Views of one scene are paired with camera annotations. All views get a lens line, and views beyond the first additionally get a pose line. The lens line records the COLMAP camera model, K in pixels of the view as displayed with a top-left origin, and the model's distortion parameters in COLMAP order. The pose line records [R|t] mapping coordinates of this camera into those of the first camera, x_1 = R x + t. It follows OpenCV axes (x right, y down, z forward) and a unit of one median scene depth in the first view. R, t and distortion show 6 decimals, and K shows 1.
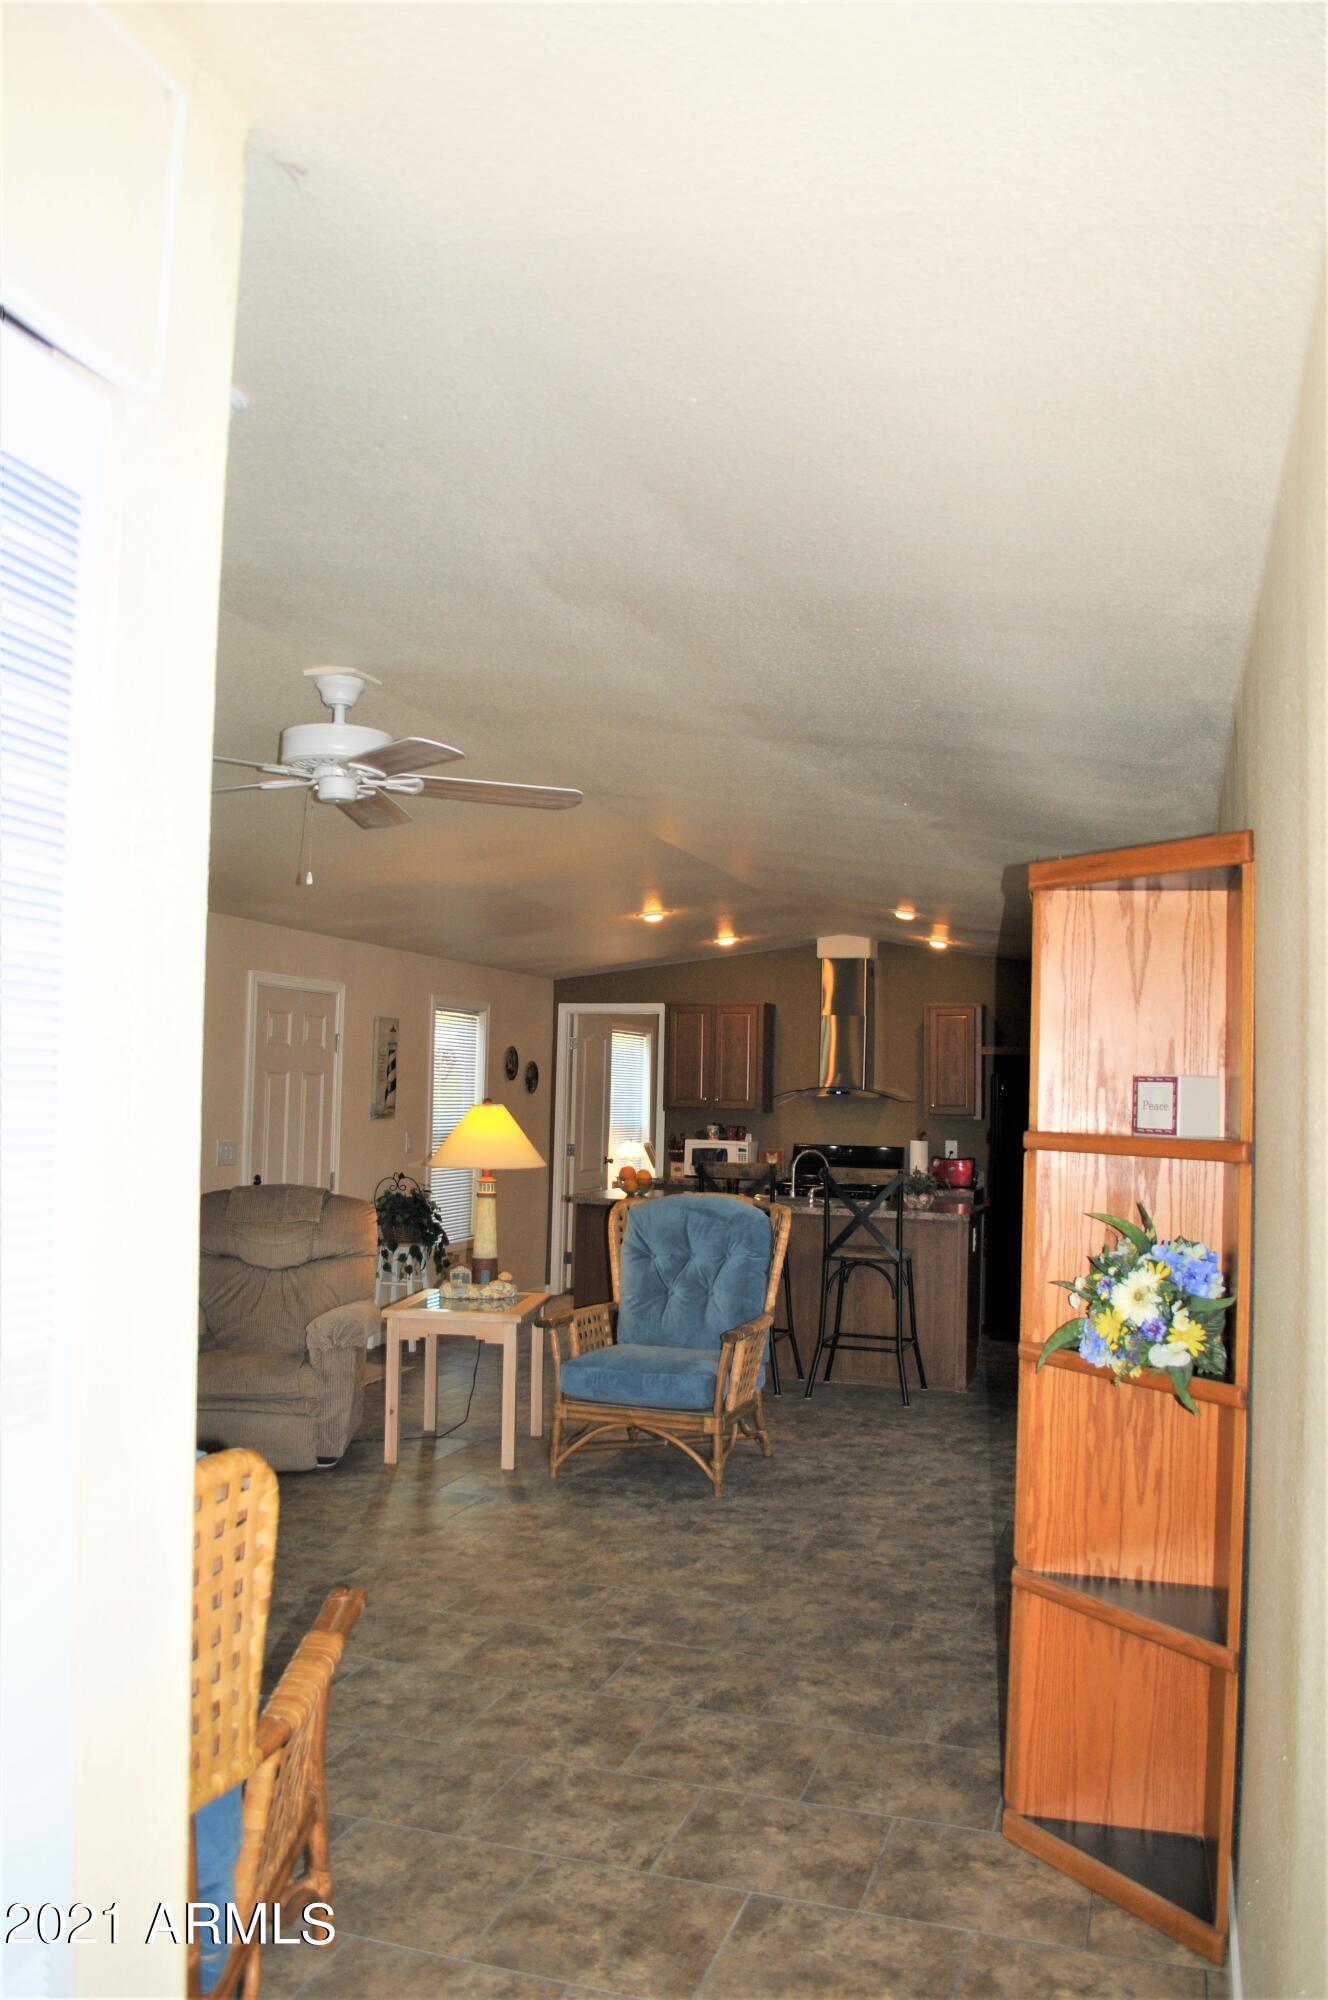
lens RADIAL K [[1565.7, 0, 659.2], [0, 1565.7, 1006.0], [0, 0, 1]] dist [-0.081122, 0.009132]
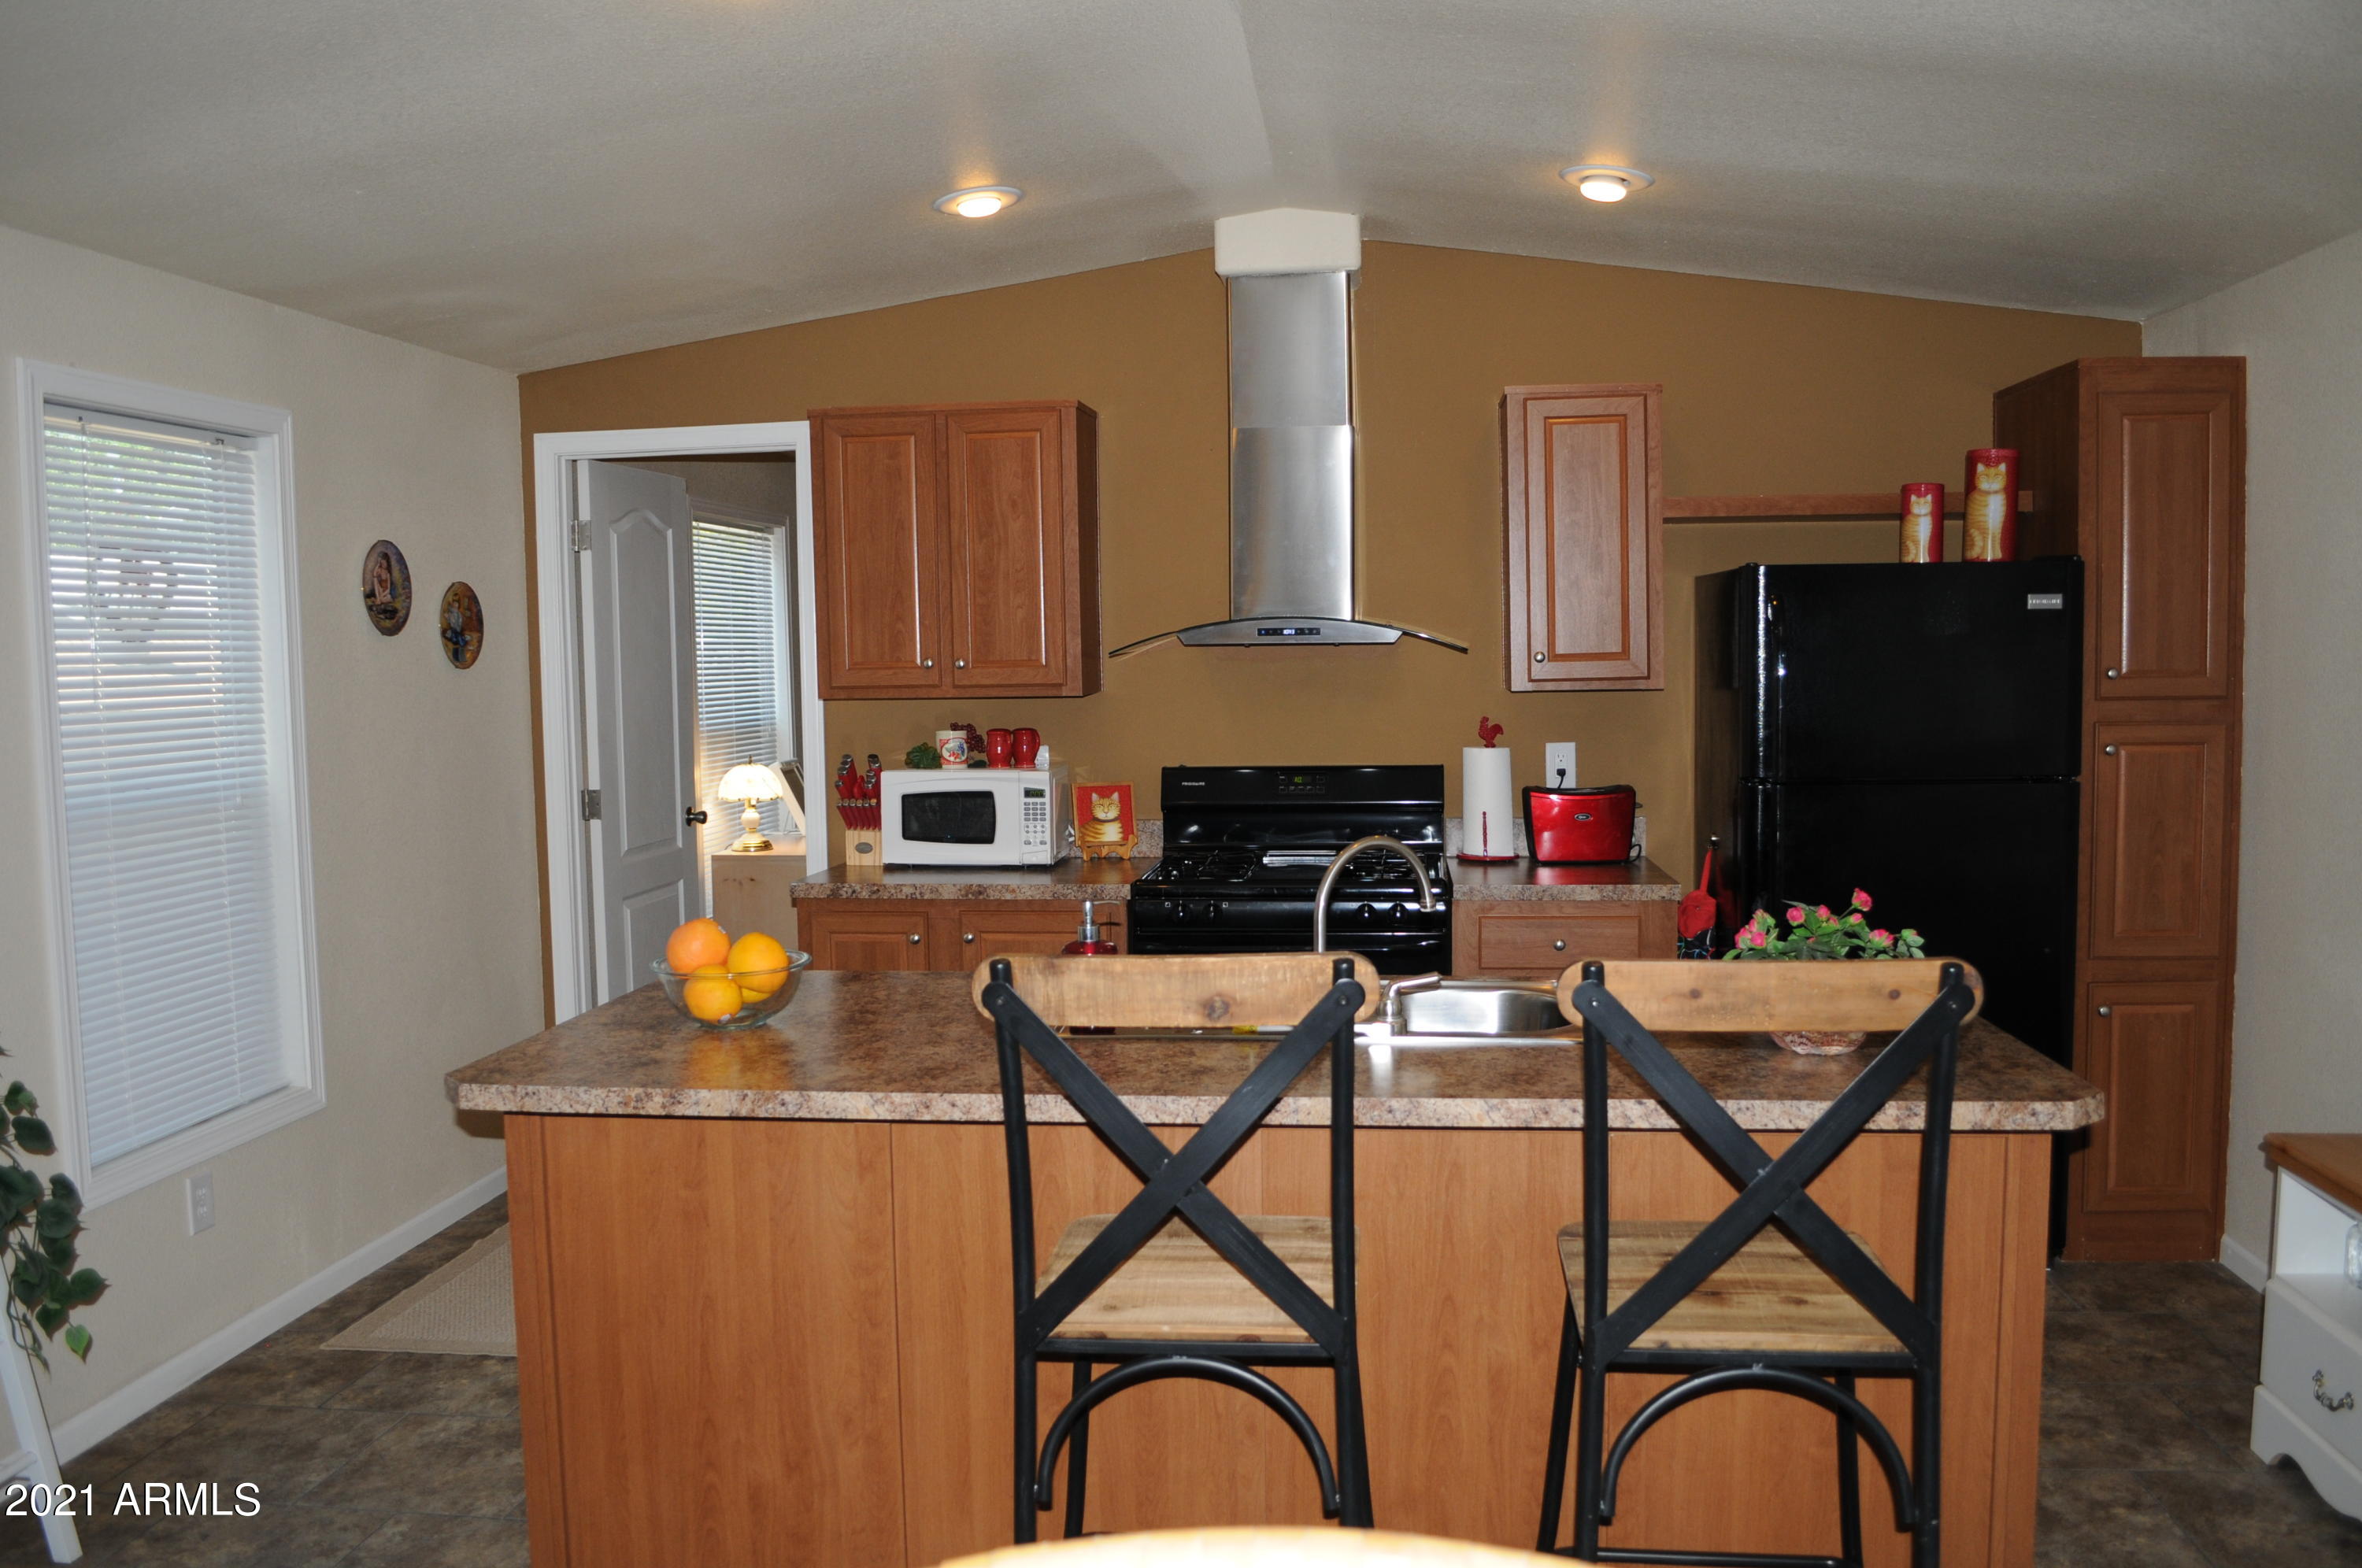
lens RADIAL K [[1848.9, 0, 1171.5], [0, 1848.9, 774.1], [0, 0, 1]] dist [-0.081122, 0.009132]
pose [[0.981397, -0.052980, 0.184537, 0.008394], [0.029242, 0.991206, 0.129056, 0.081844], [-0.189751, -0.121259, 0.974316, 1.488676]]
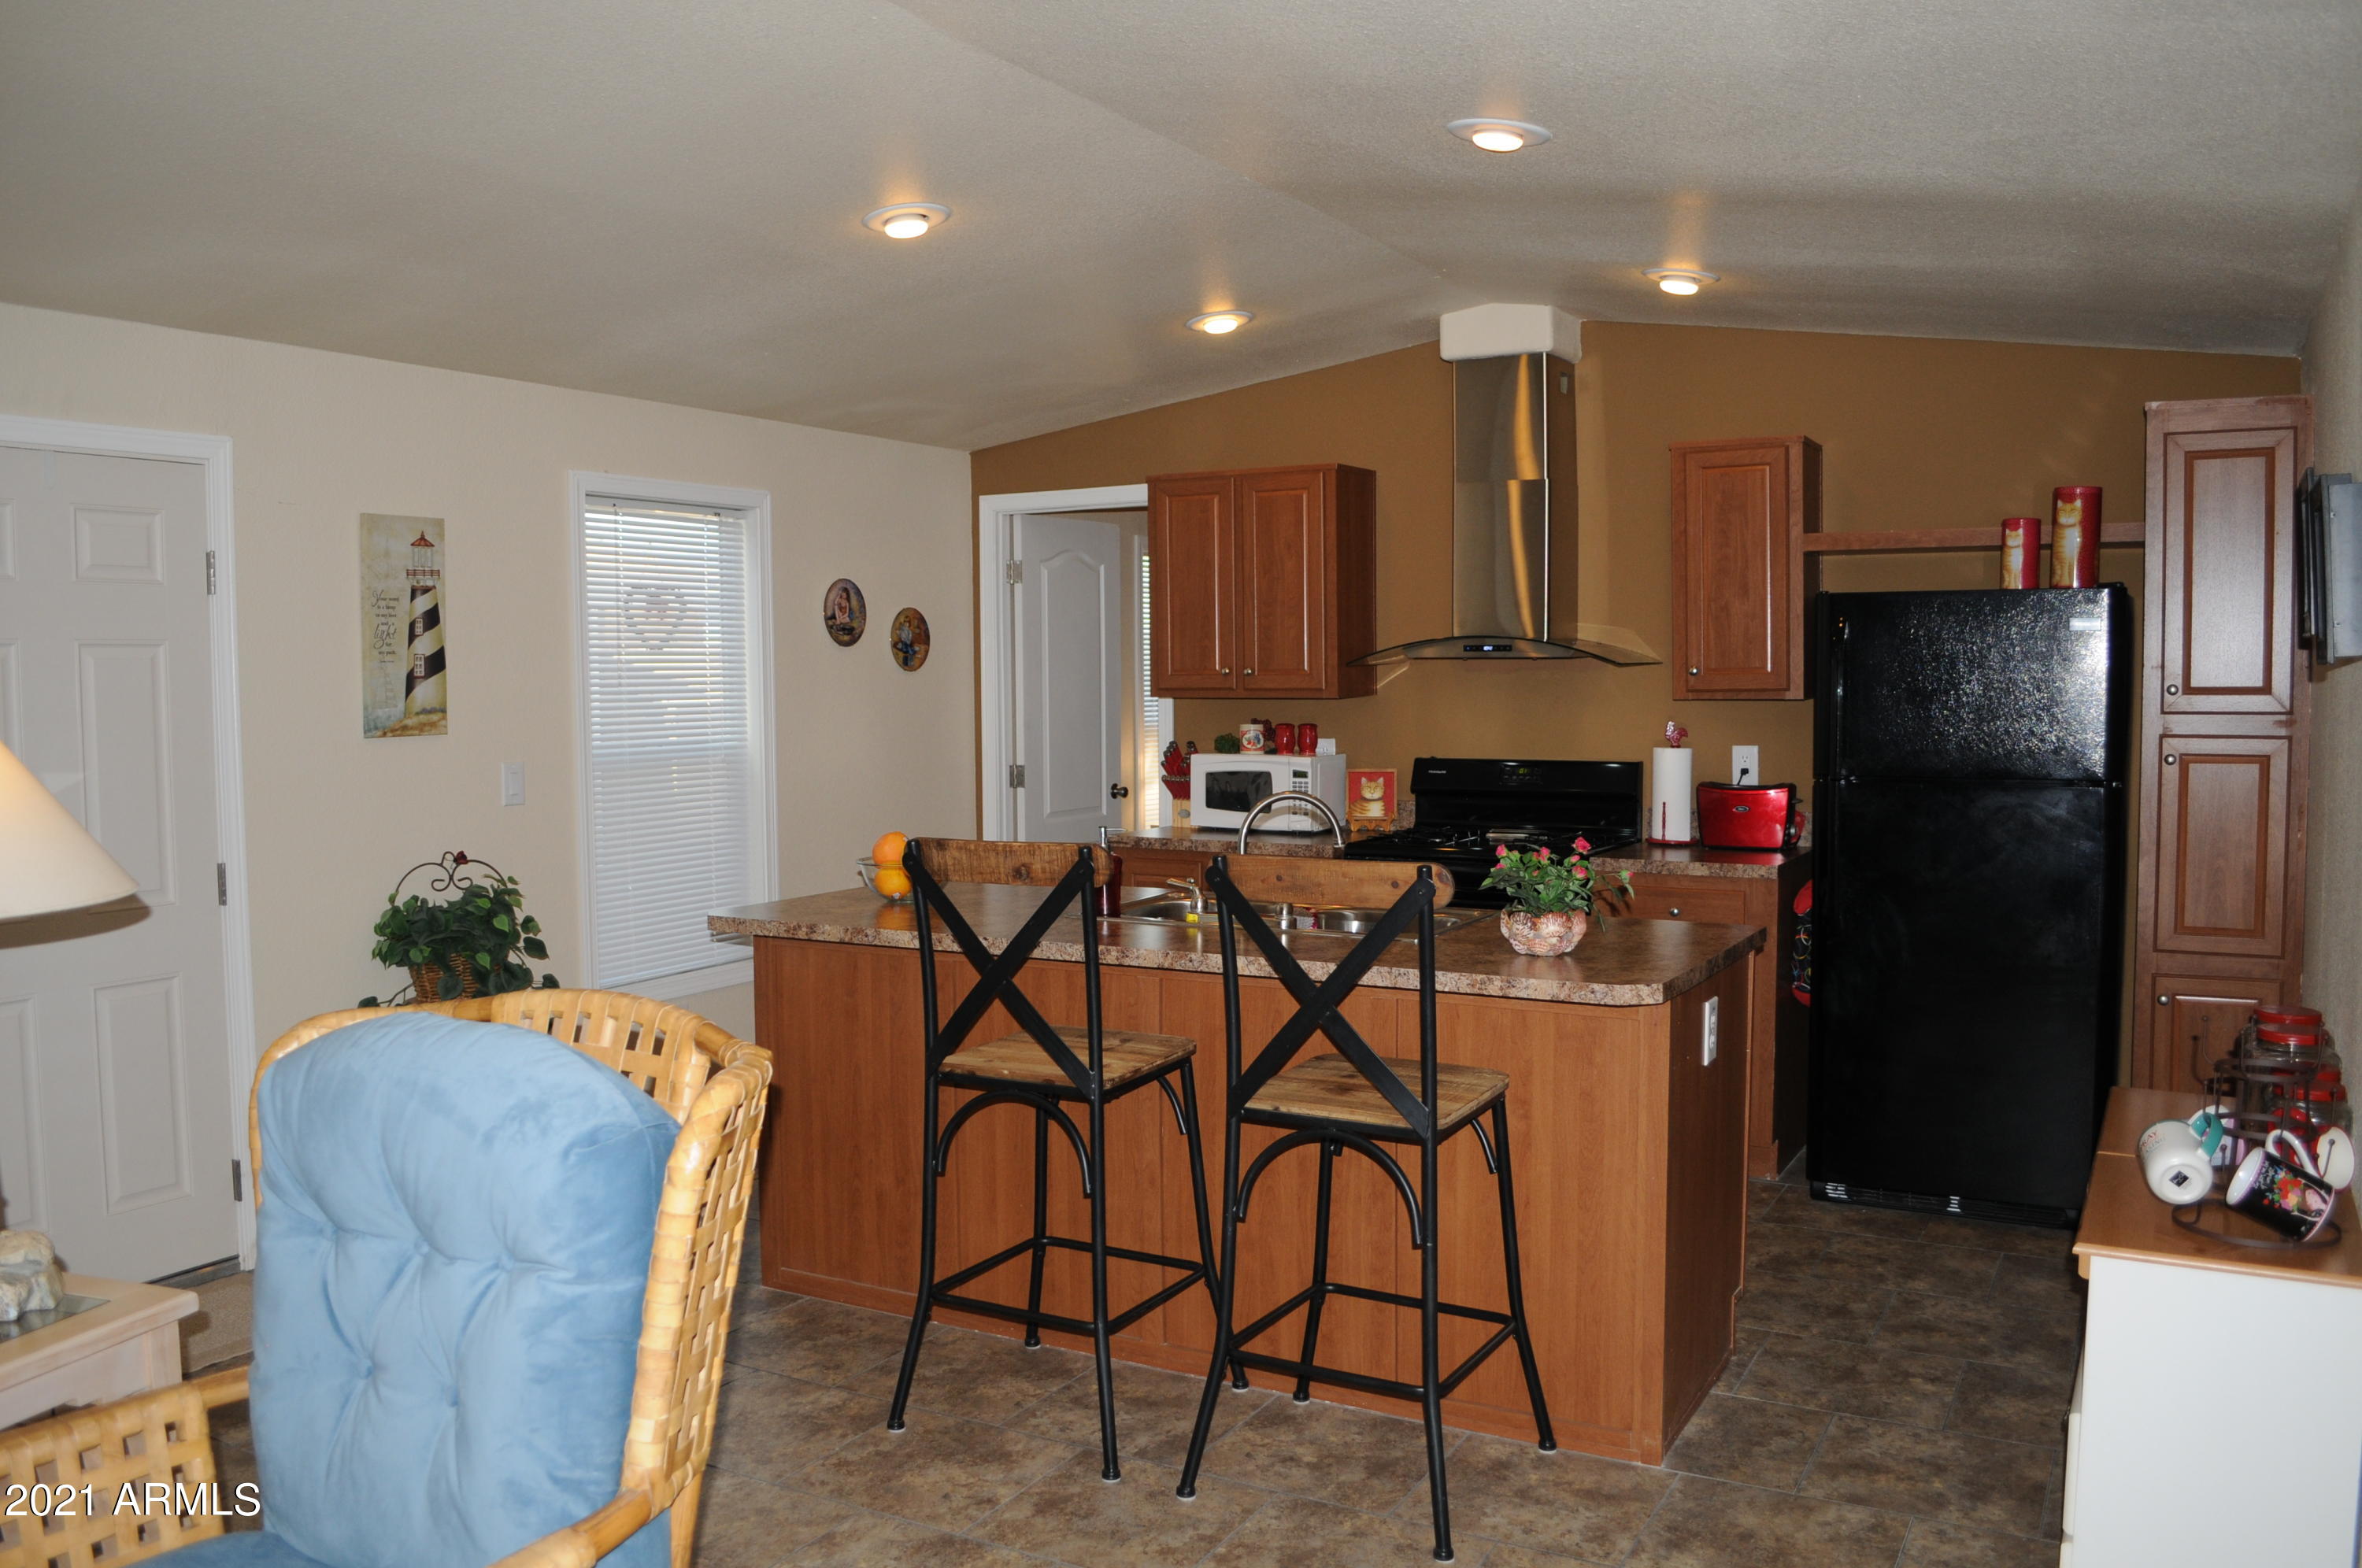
lens RADIAL K [[1848.9, 0, 1186.4], [0, 1848.9, 765.6], [0, 0, 1]] dist [-0.081122, 0.009132]
pose [[0.979773, -0.020978, -0.199008, 0.353022], [0.042106, 0.993838, 0.102533, 0.079309], [0.195631, -0.108839, 0.974619, 1.172534]]
